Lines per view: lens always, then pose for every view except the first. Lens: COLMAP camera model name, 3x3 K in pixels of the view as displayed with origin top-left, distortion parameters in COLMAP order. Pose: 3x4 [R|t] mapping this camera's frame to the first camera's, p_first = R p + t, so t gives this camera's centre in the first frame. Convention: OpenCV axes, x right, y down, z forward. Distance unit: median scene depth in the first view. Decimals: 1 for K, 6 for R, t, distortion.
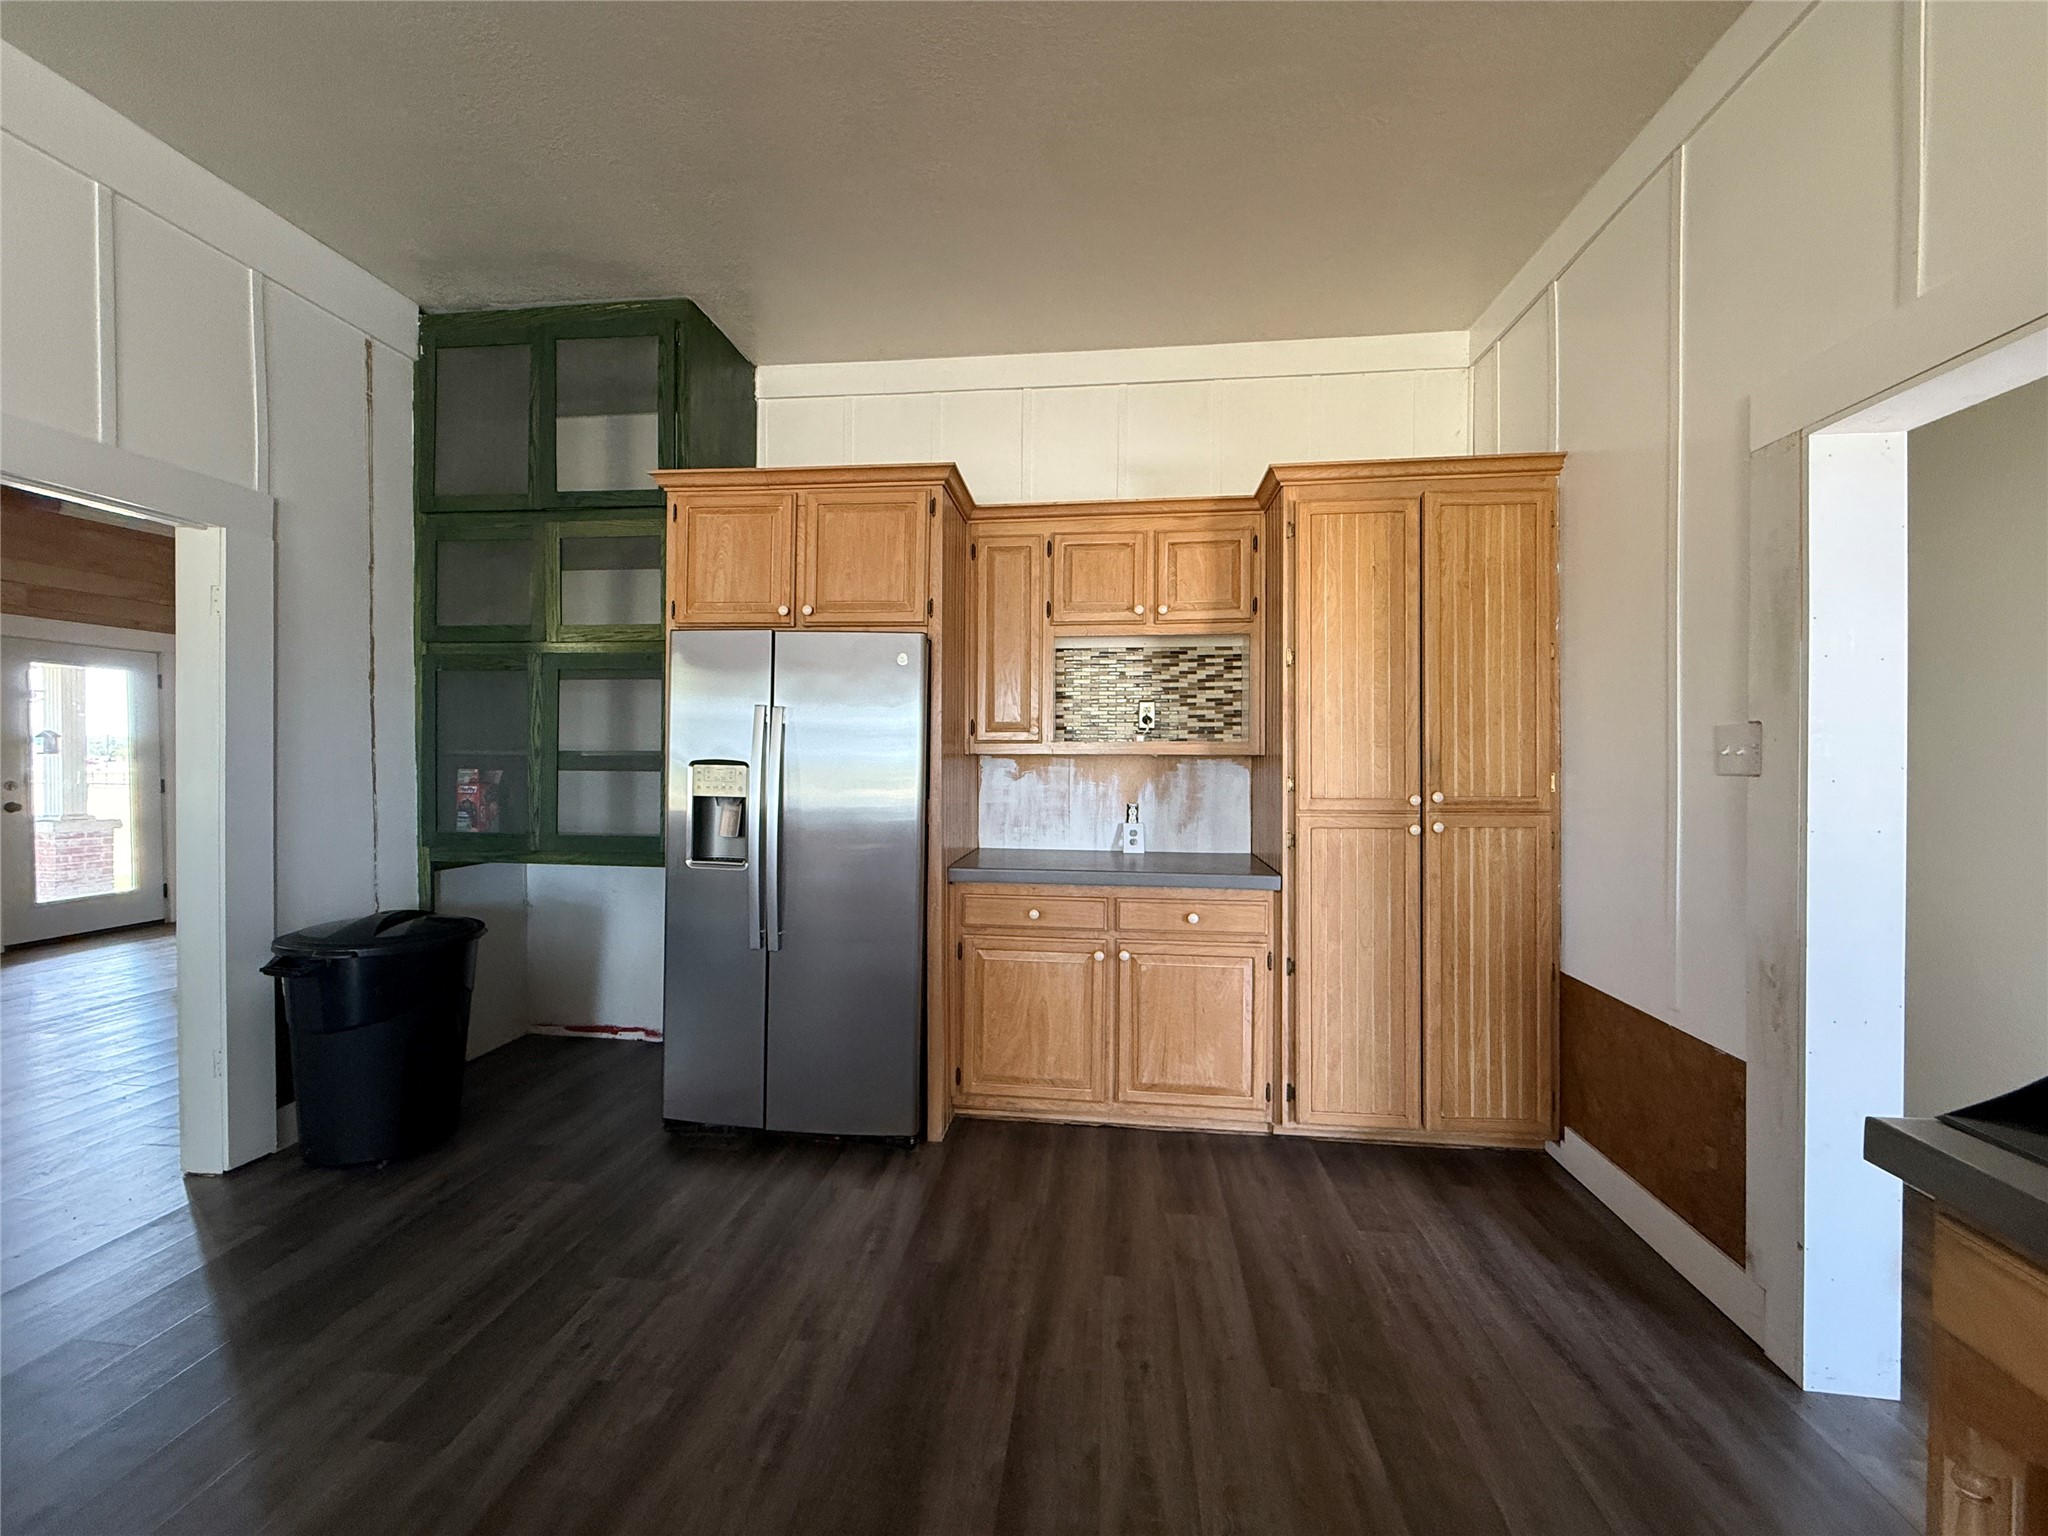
lens RADIAL K [[821.3, 0, 1024.0], [0, 821.3, 768.0], [0, 0, 1]] dist [0.000945, 0.000077]
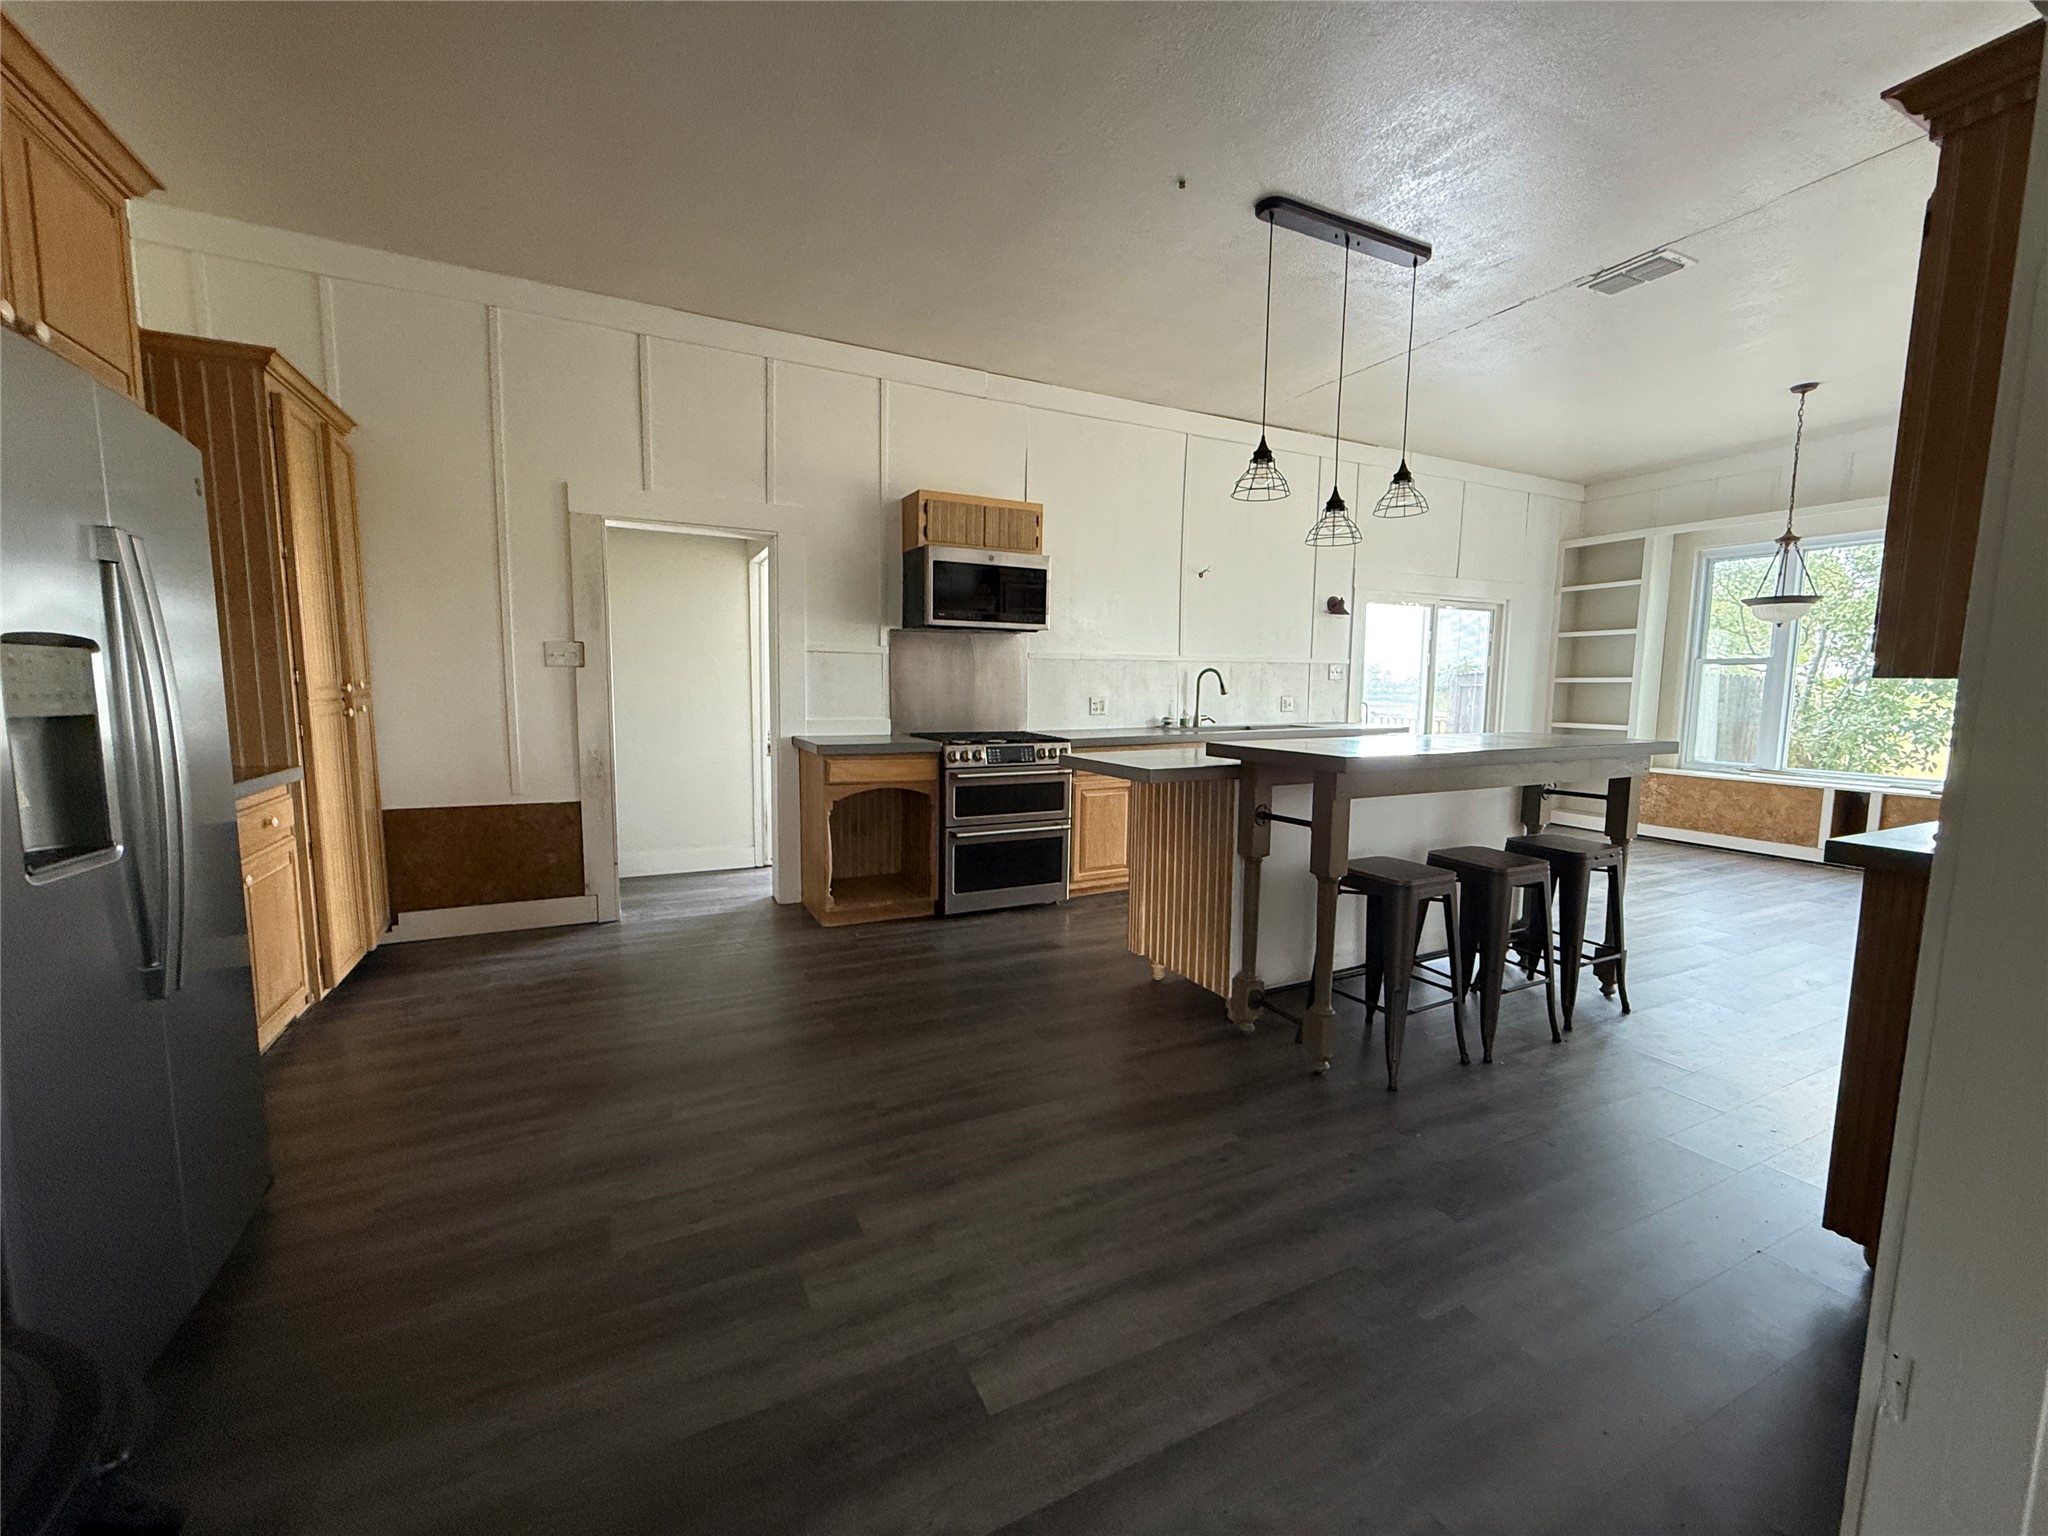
lens RADIAL K [[821.3, 0, 1024.0], [0, 821.3, 768.0], [0, 0, 1]] dist [0.000945, 0.000077]
pose [[-0.547617, -0.101840, 0.830509, -1.350764], [-0.002324, 0.992747, 0.120201, 0.009705], [-0.836726, 0.063894, -0.543881, 1.036530]]
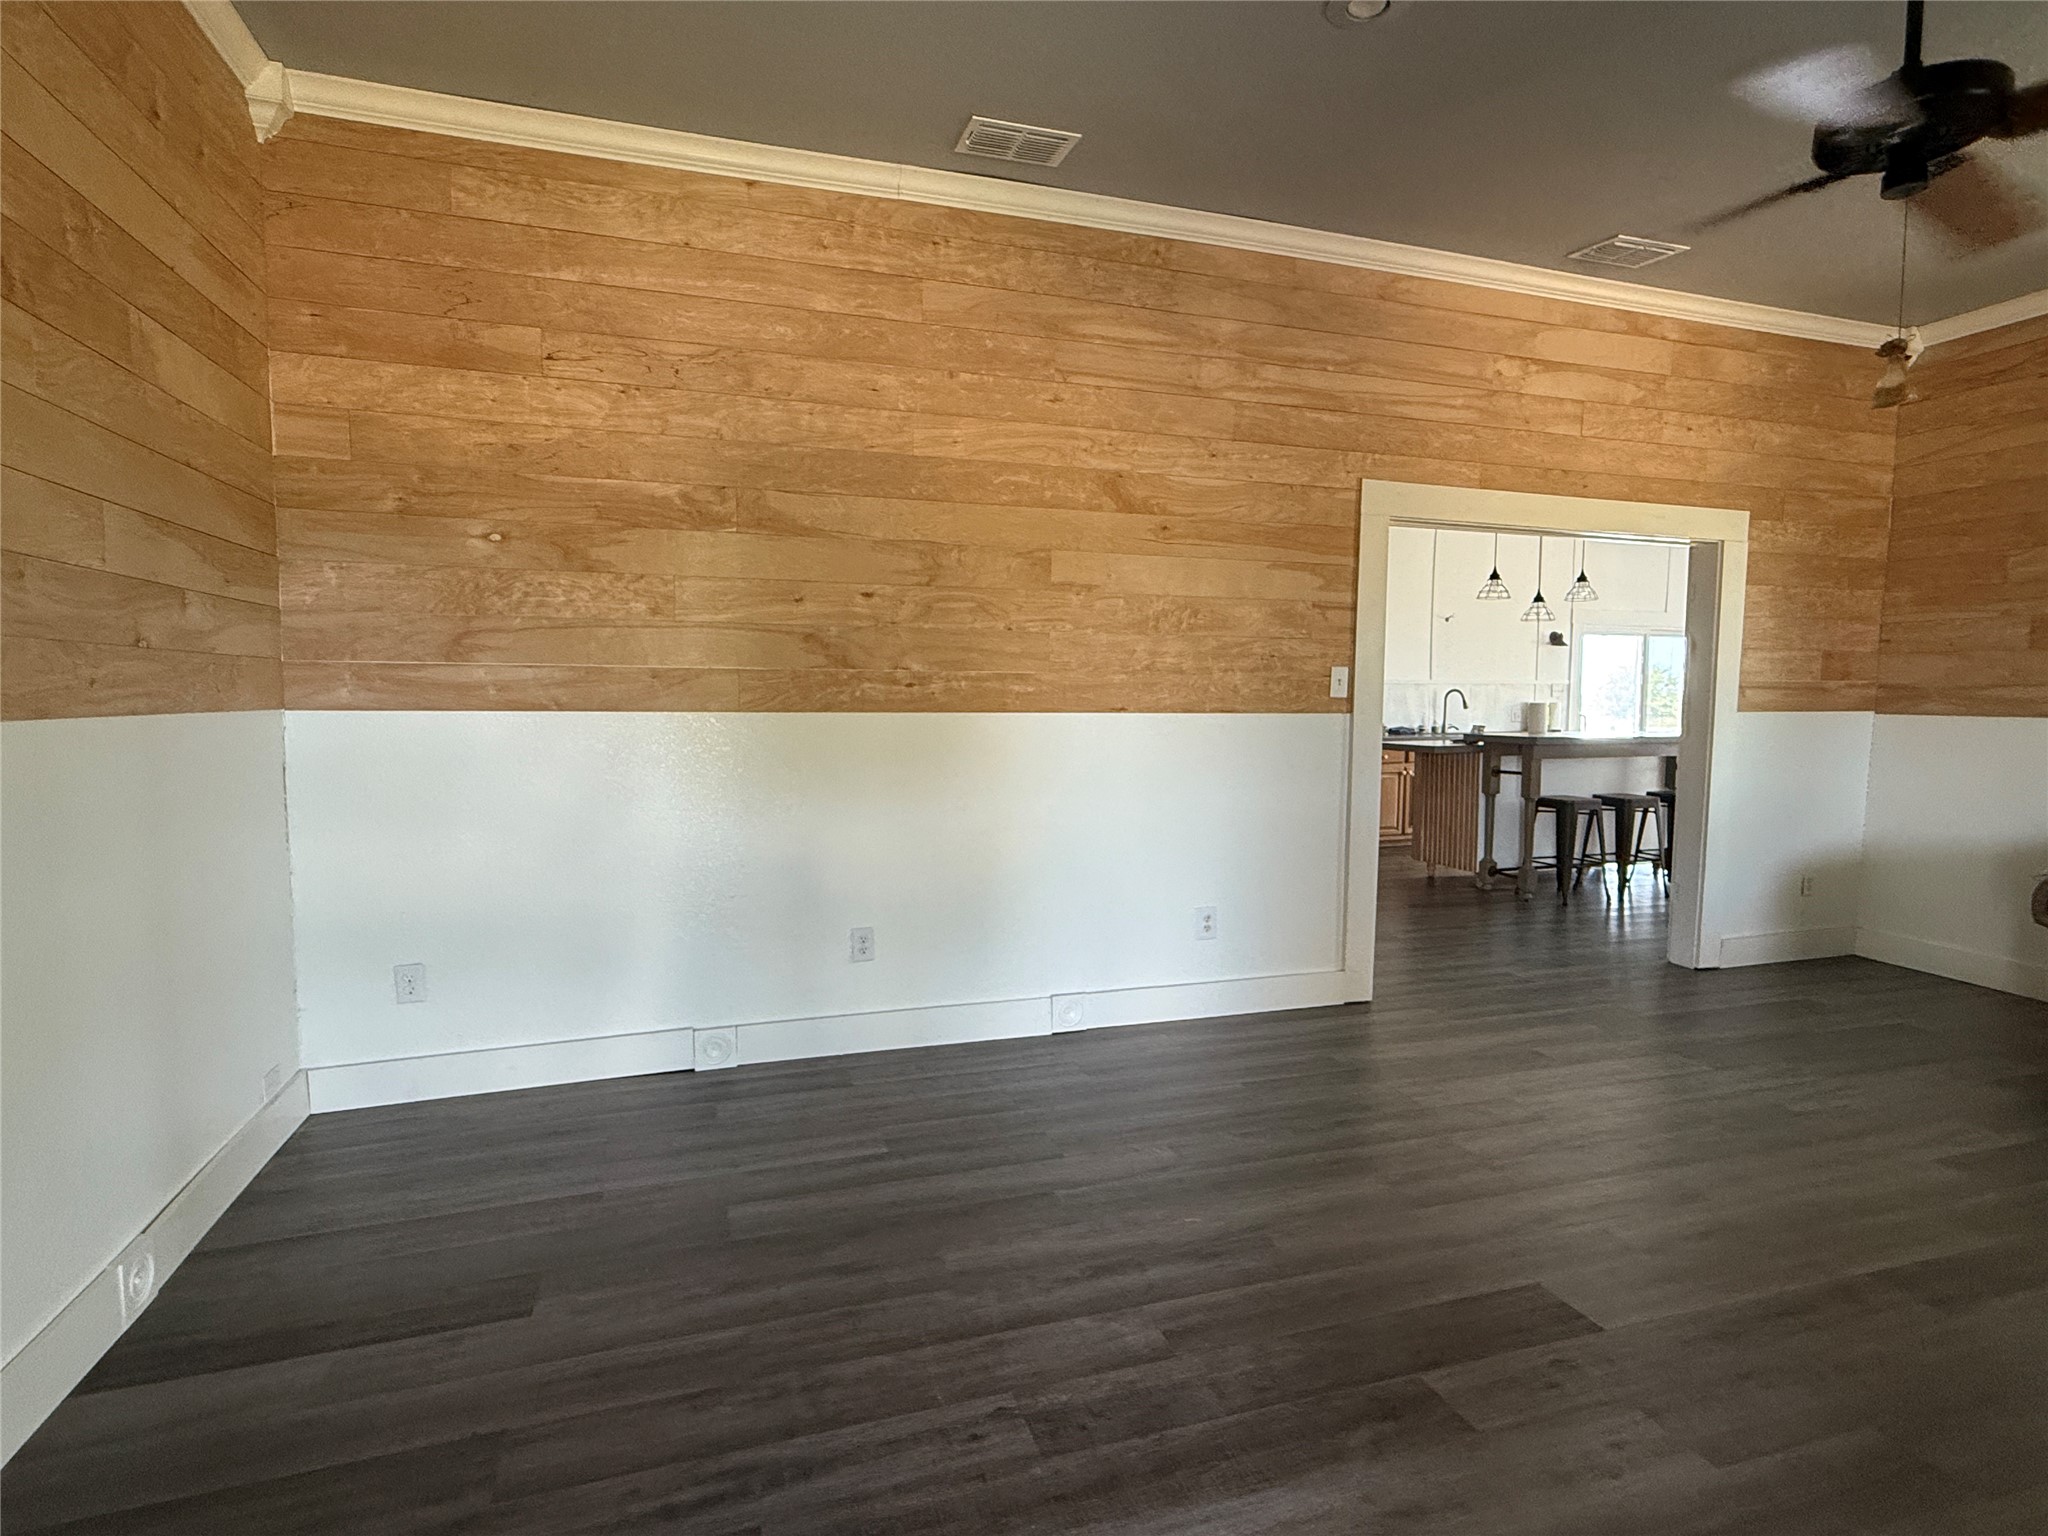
lens RADIAL K [[1052.3, 0, 1024.0], [0, 1052.3, 768.0], [0, 0, 1]] dist [-0.001819, -0.000146]
pose [[-0.423706, -0.076358, 0.902575, -2.784100], [0.003773, 0.996283, 0.086057, -0.051173], [-0.905792, 0.039868, -0.421843, 2.687803]]
